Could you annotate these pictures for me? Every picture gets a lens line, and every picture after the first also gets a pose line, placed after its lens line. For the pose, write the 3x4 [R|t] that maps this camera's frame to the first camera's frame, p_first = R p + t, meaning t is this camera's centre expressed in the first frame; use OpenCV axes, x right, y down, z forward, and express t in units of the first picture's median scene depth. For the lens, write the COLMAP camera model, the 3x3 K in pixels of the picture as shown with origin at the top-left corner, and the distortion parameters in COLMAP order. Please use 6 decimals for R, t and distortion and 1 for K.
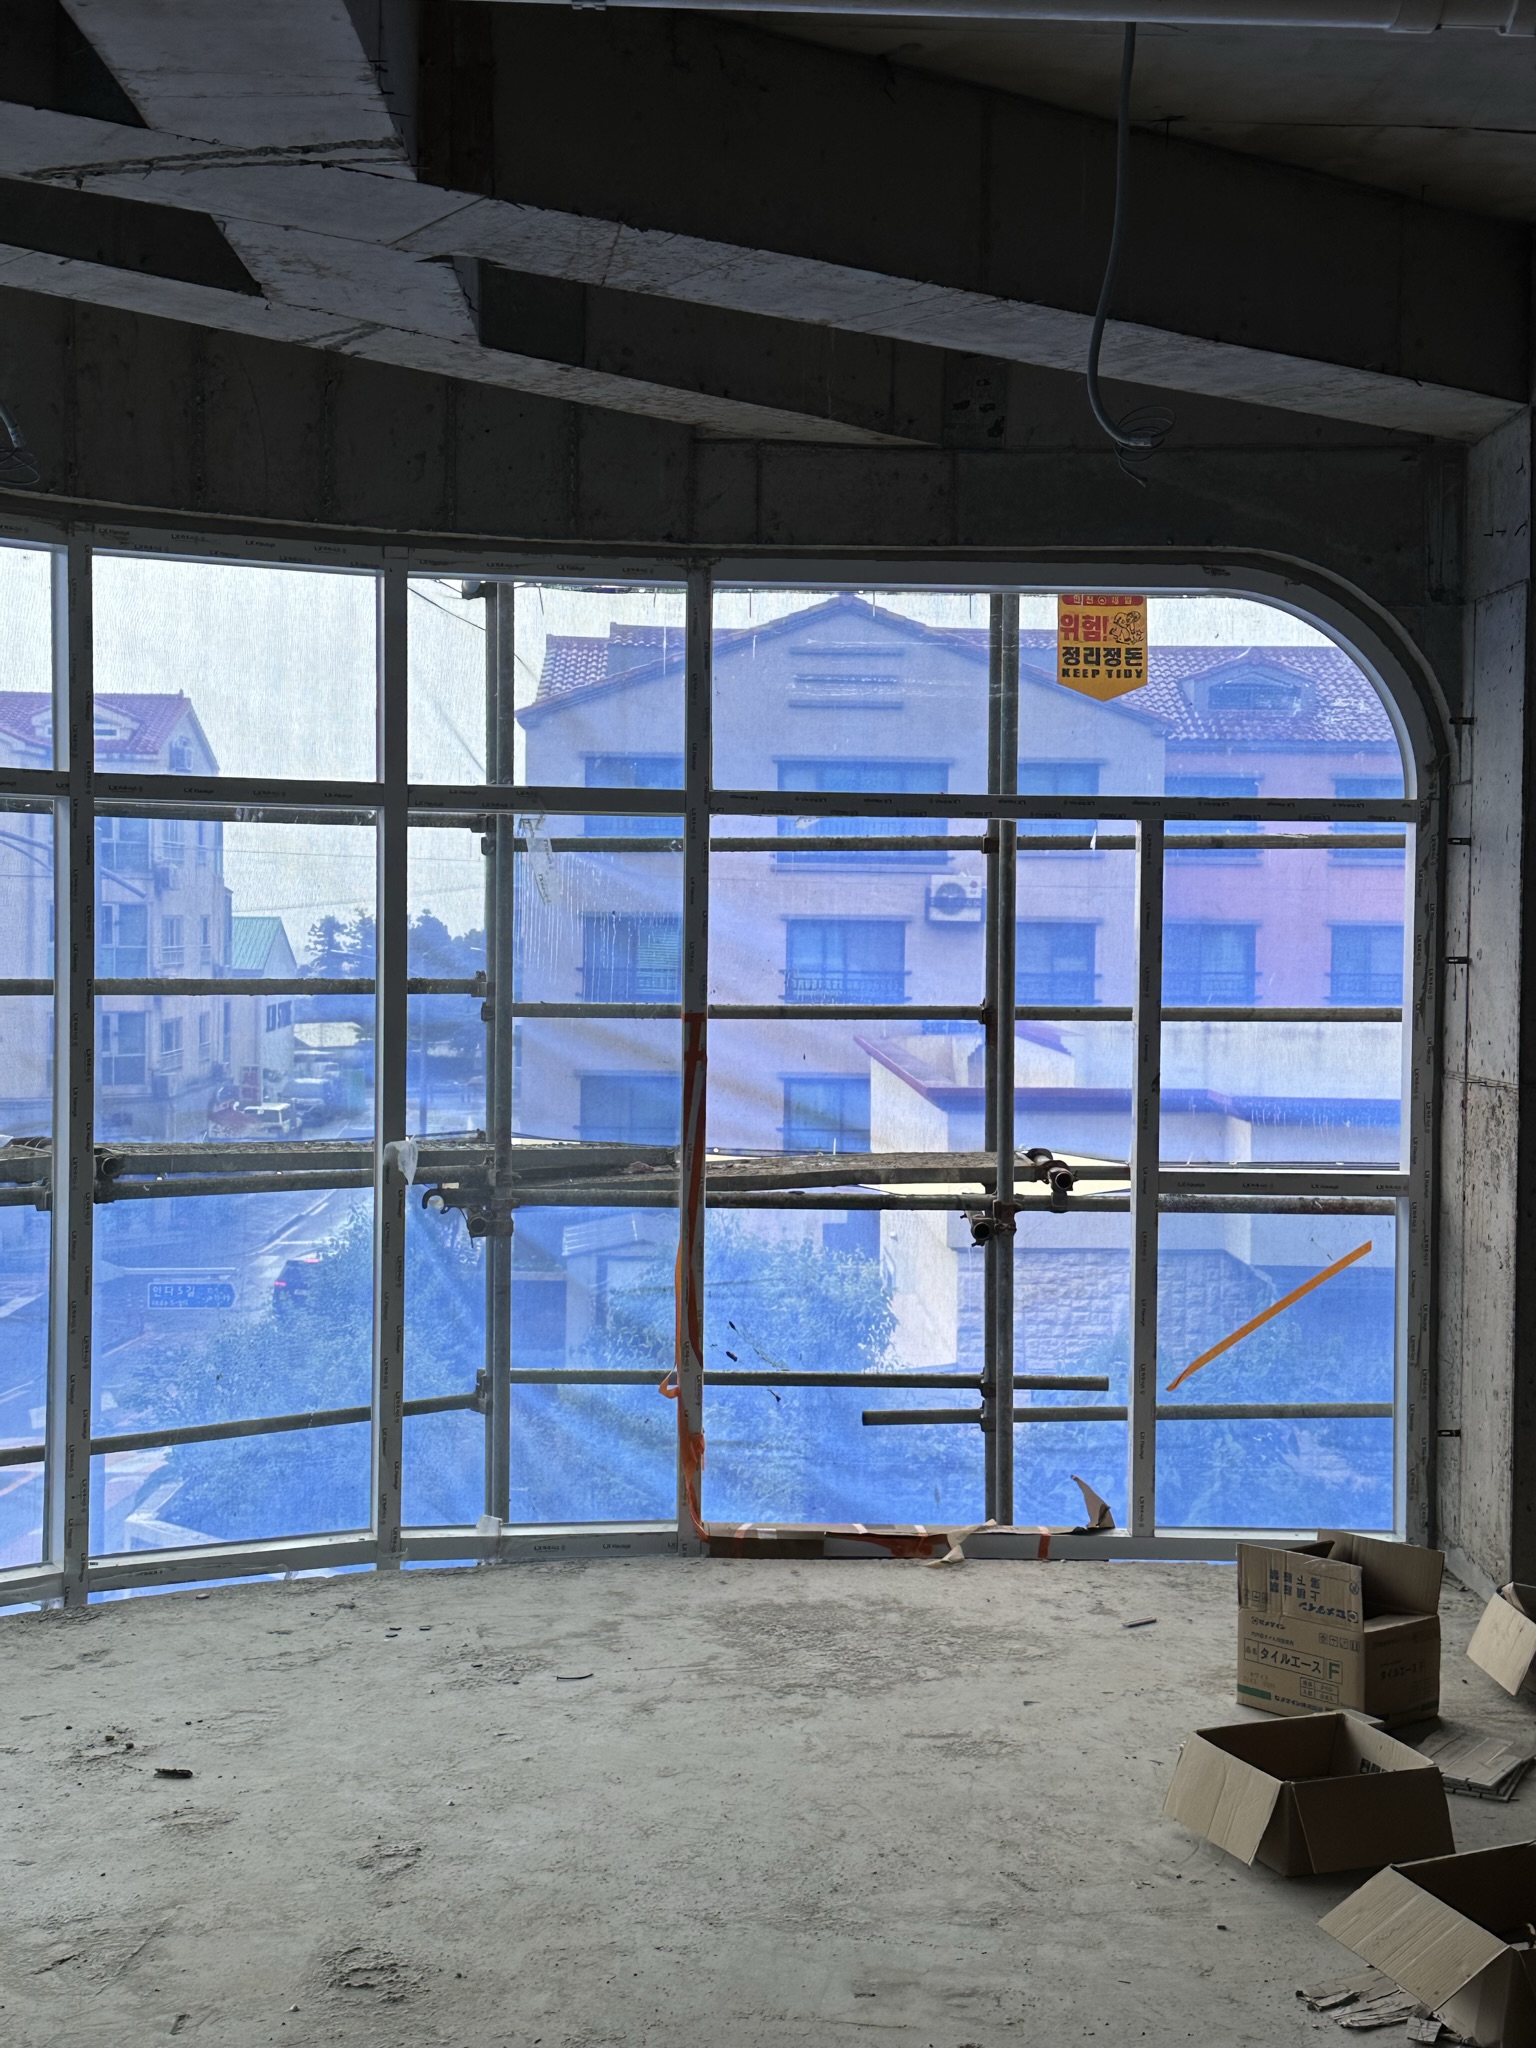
lens RADIAL K [[2616.7, 0, 768.0], [0, 2616.7, 1024.0], [0, 0, 1]] dist [0.140493, 0.025520]
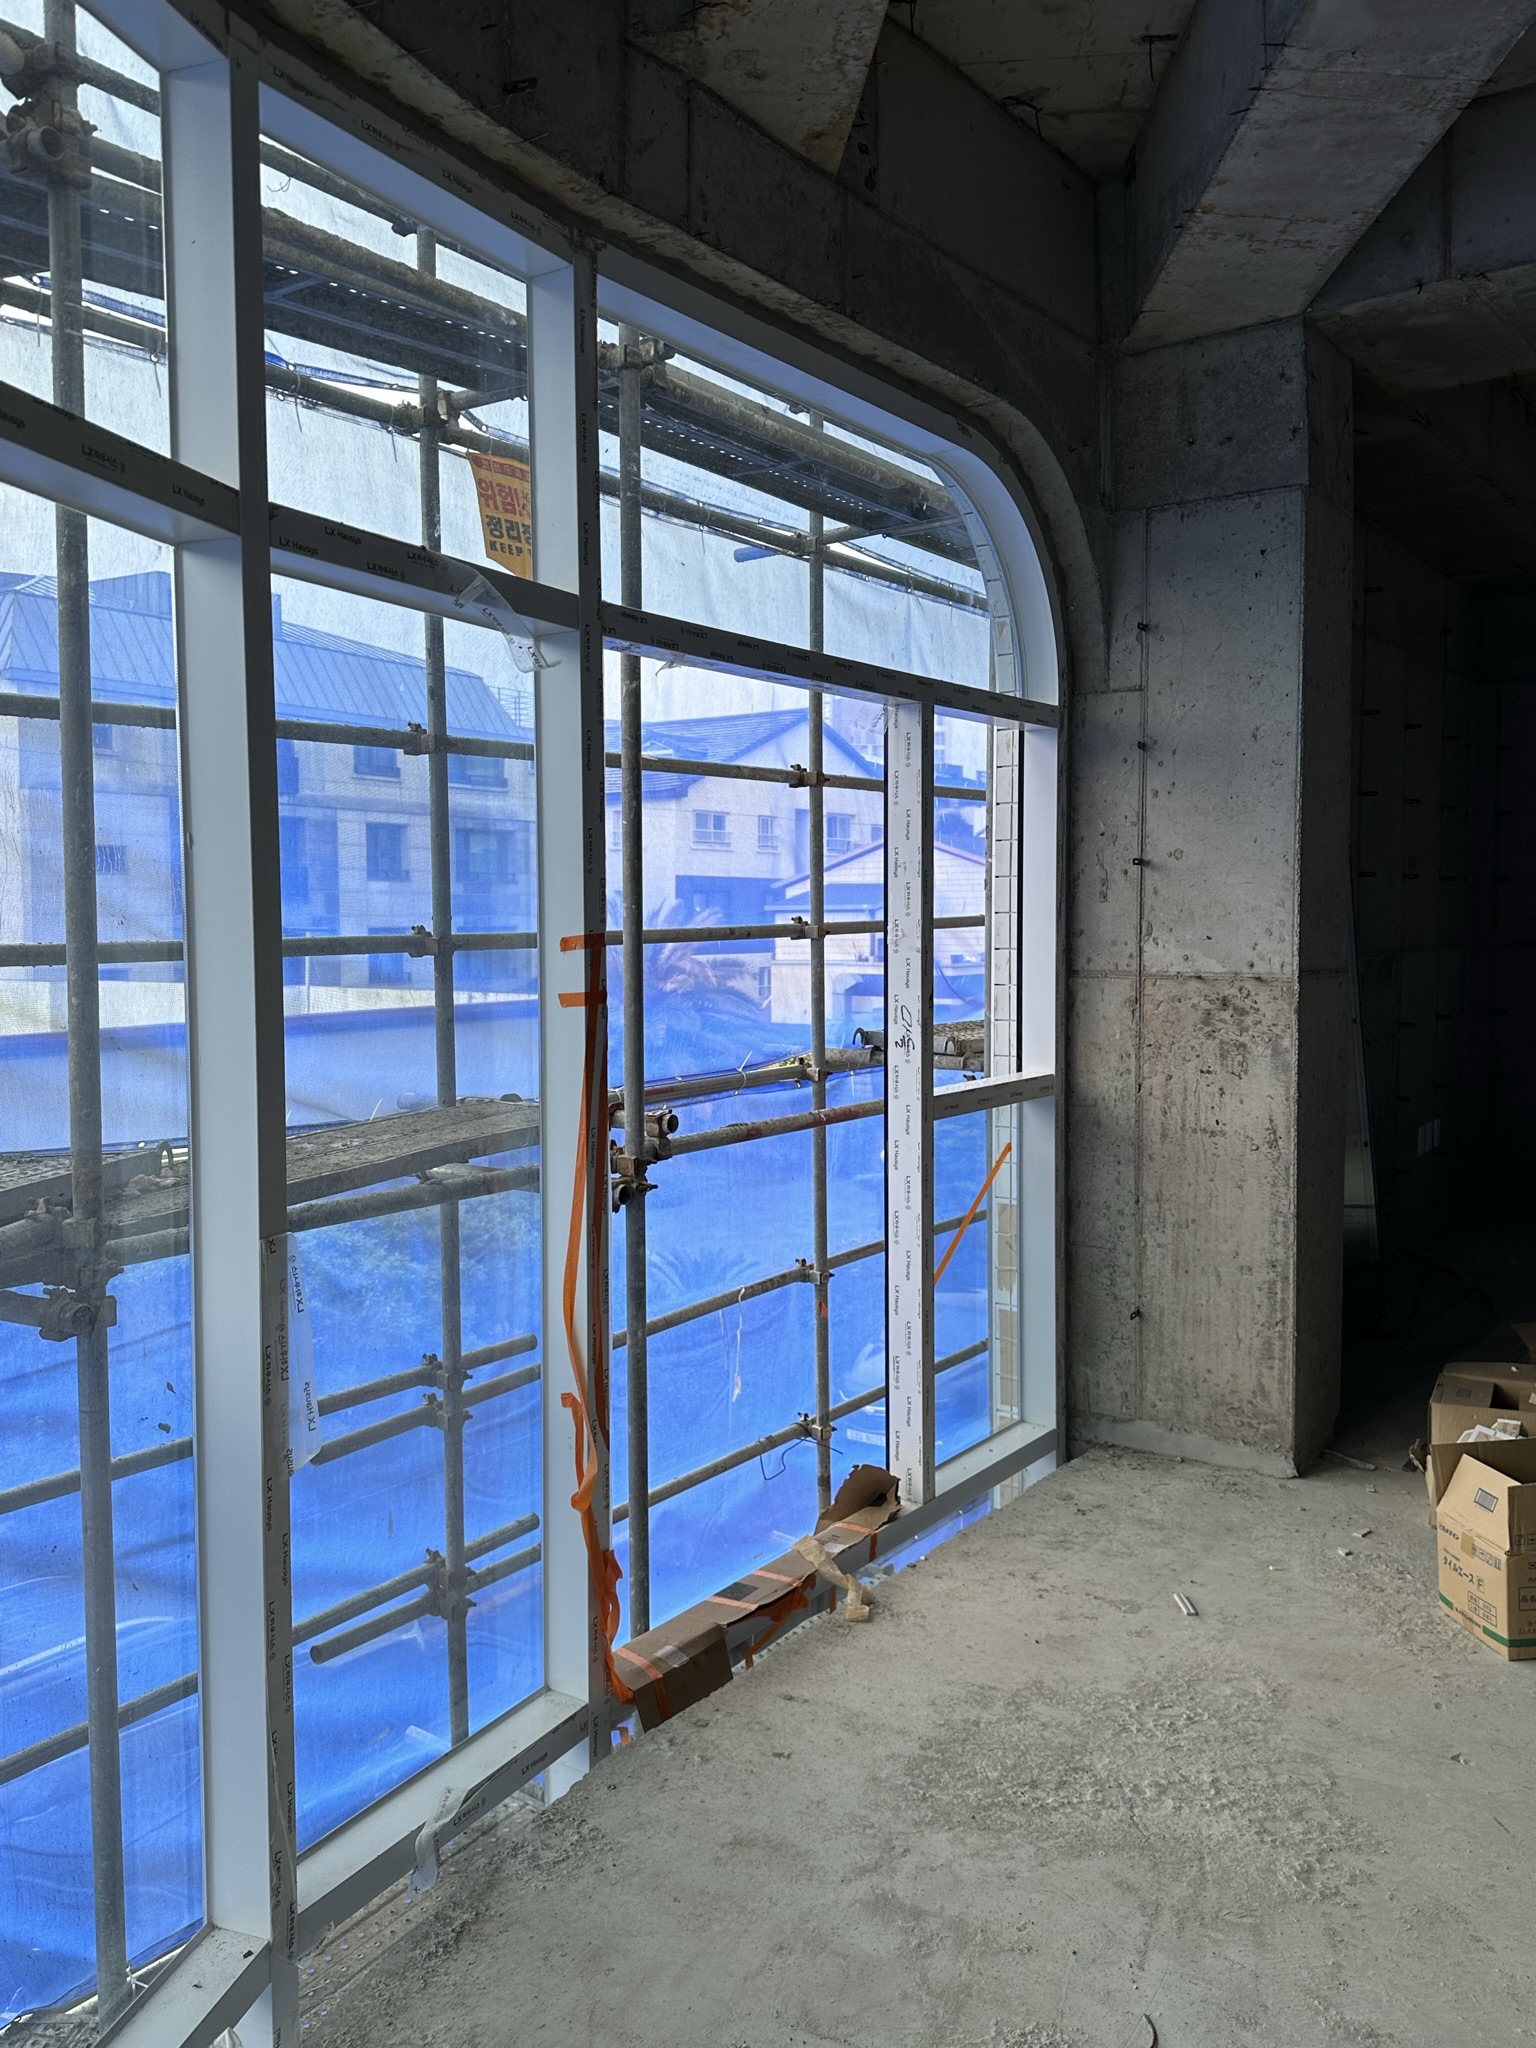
lens RADIAL K [[1687.6, 0, 768.0], [0, 1687.6, 1024.0], [0, 0, 1]] dist [-0.000904, -0.002802]
pose [[0.590564, -0.069371, 0.804003, -0.410760], [0.044600, 0.997581, 0.053313, -0.002514], [-0.805757, 0.004374, 0.592230, 0.843669]]
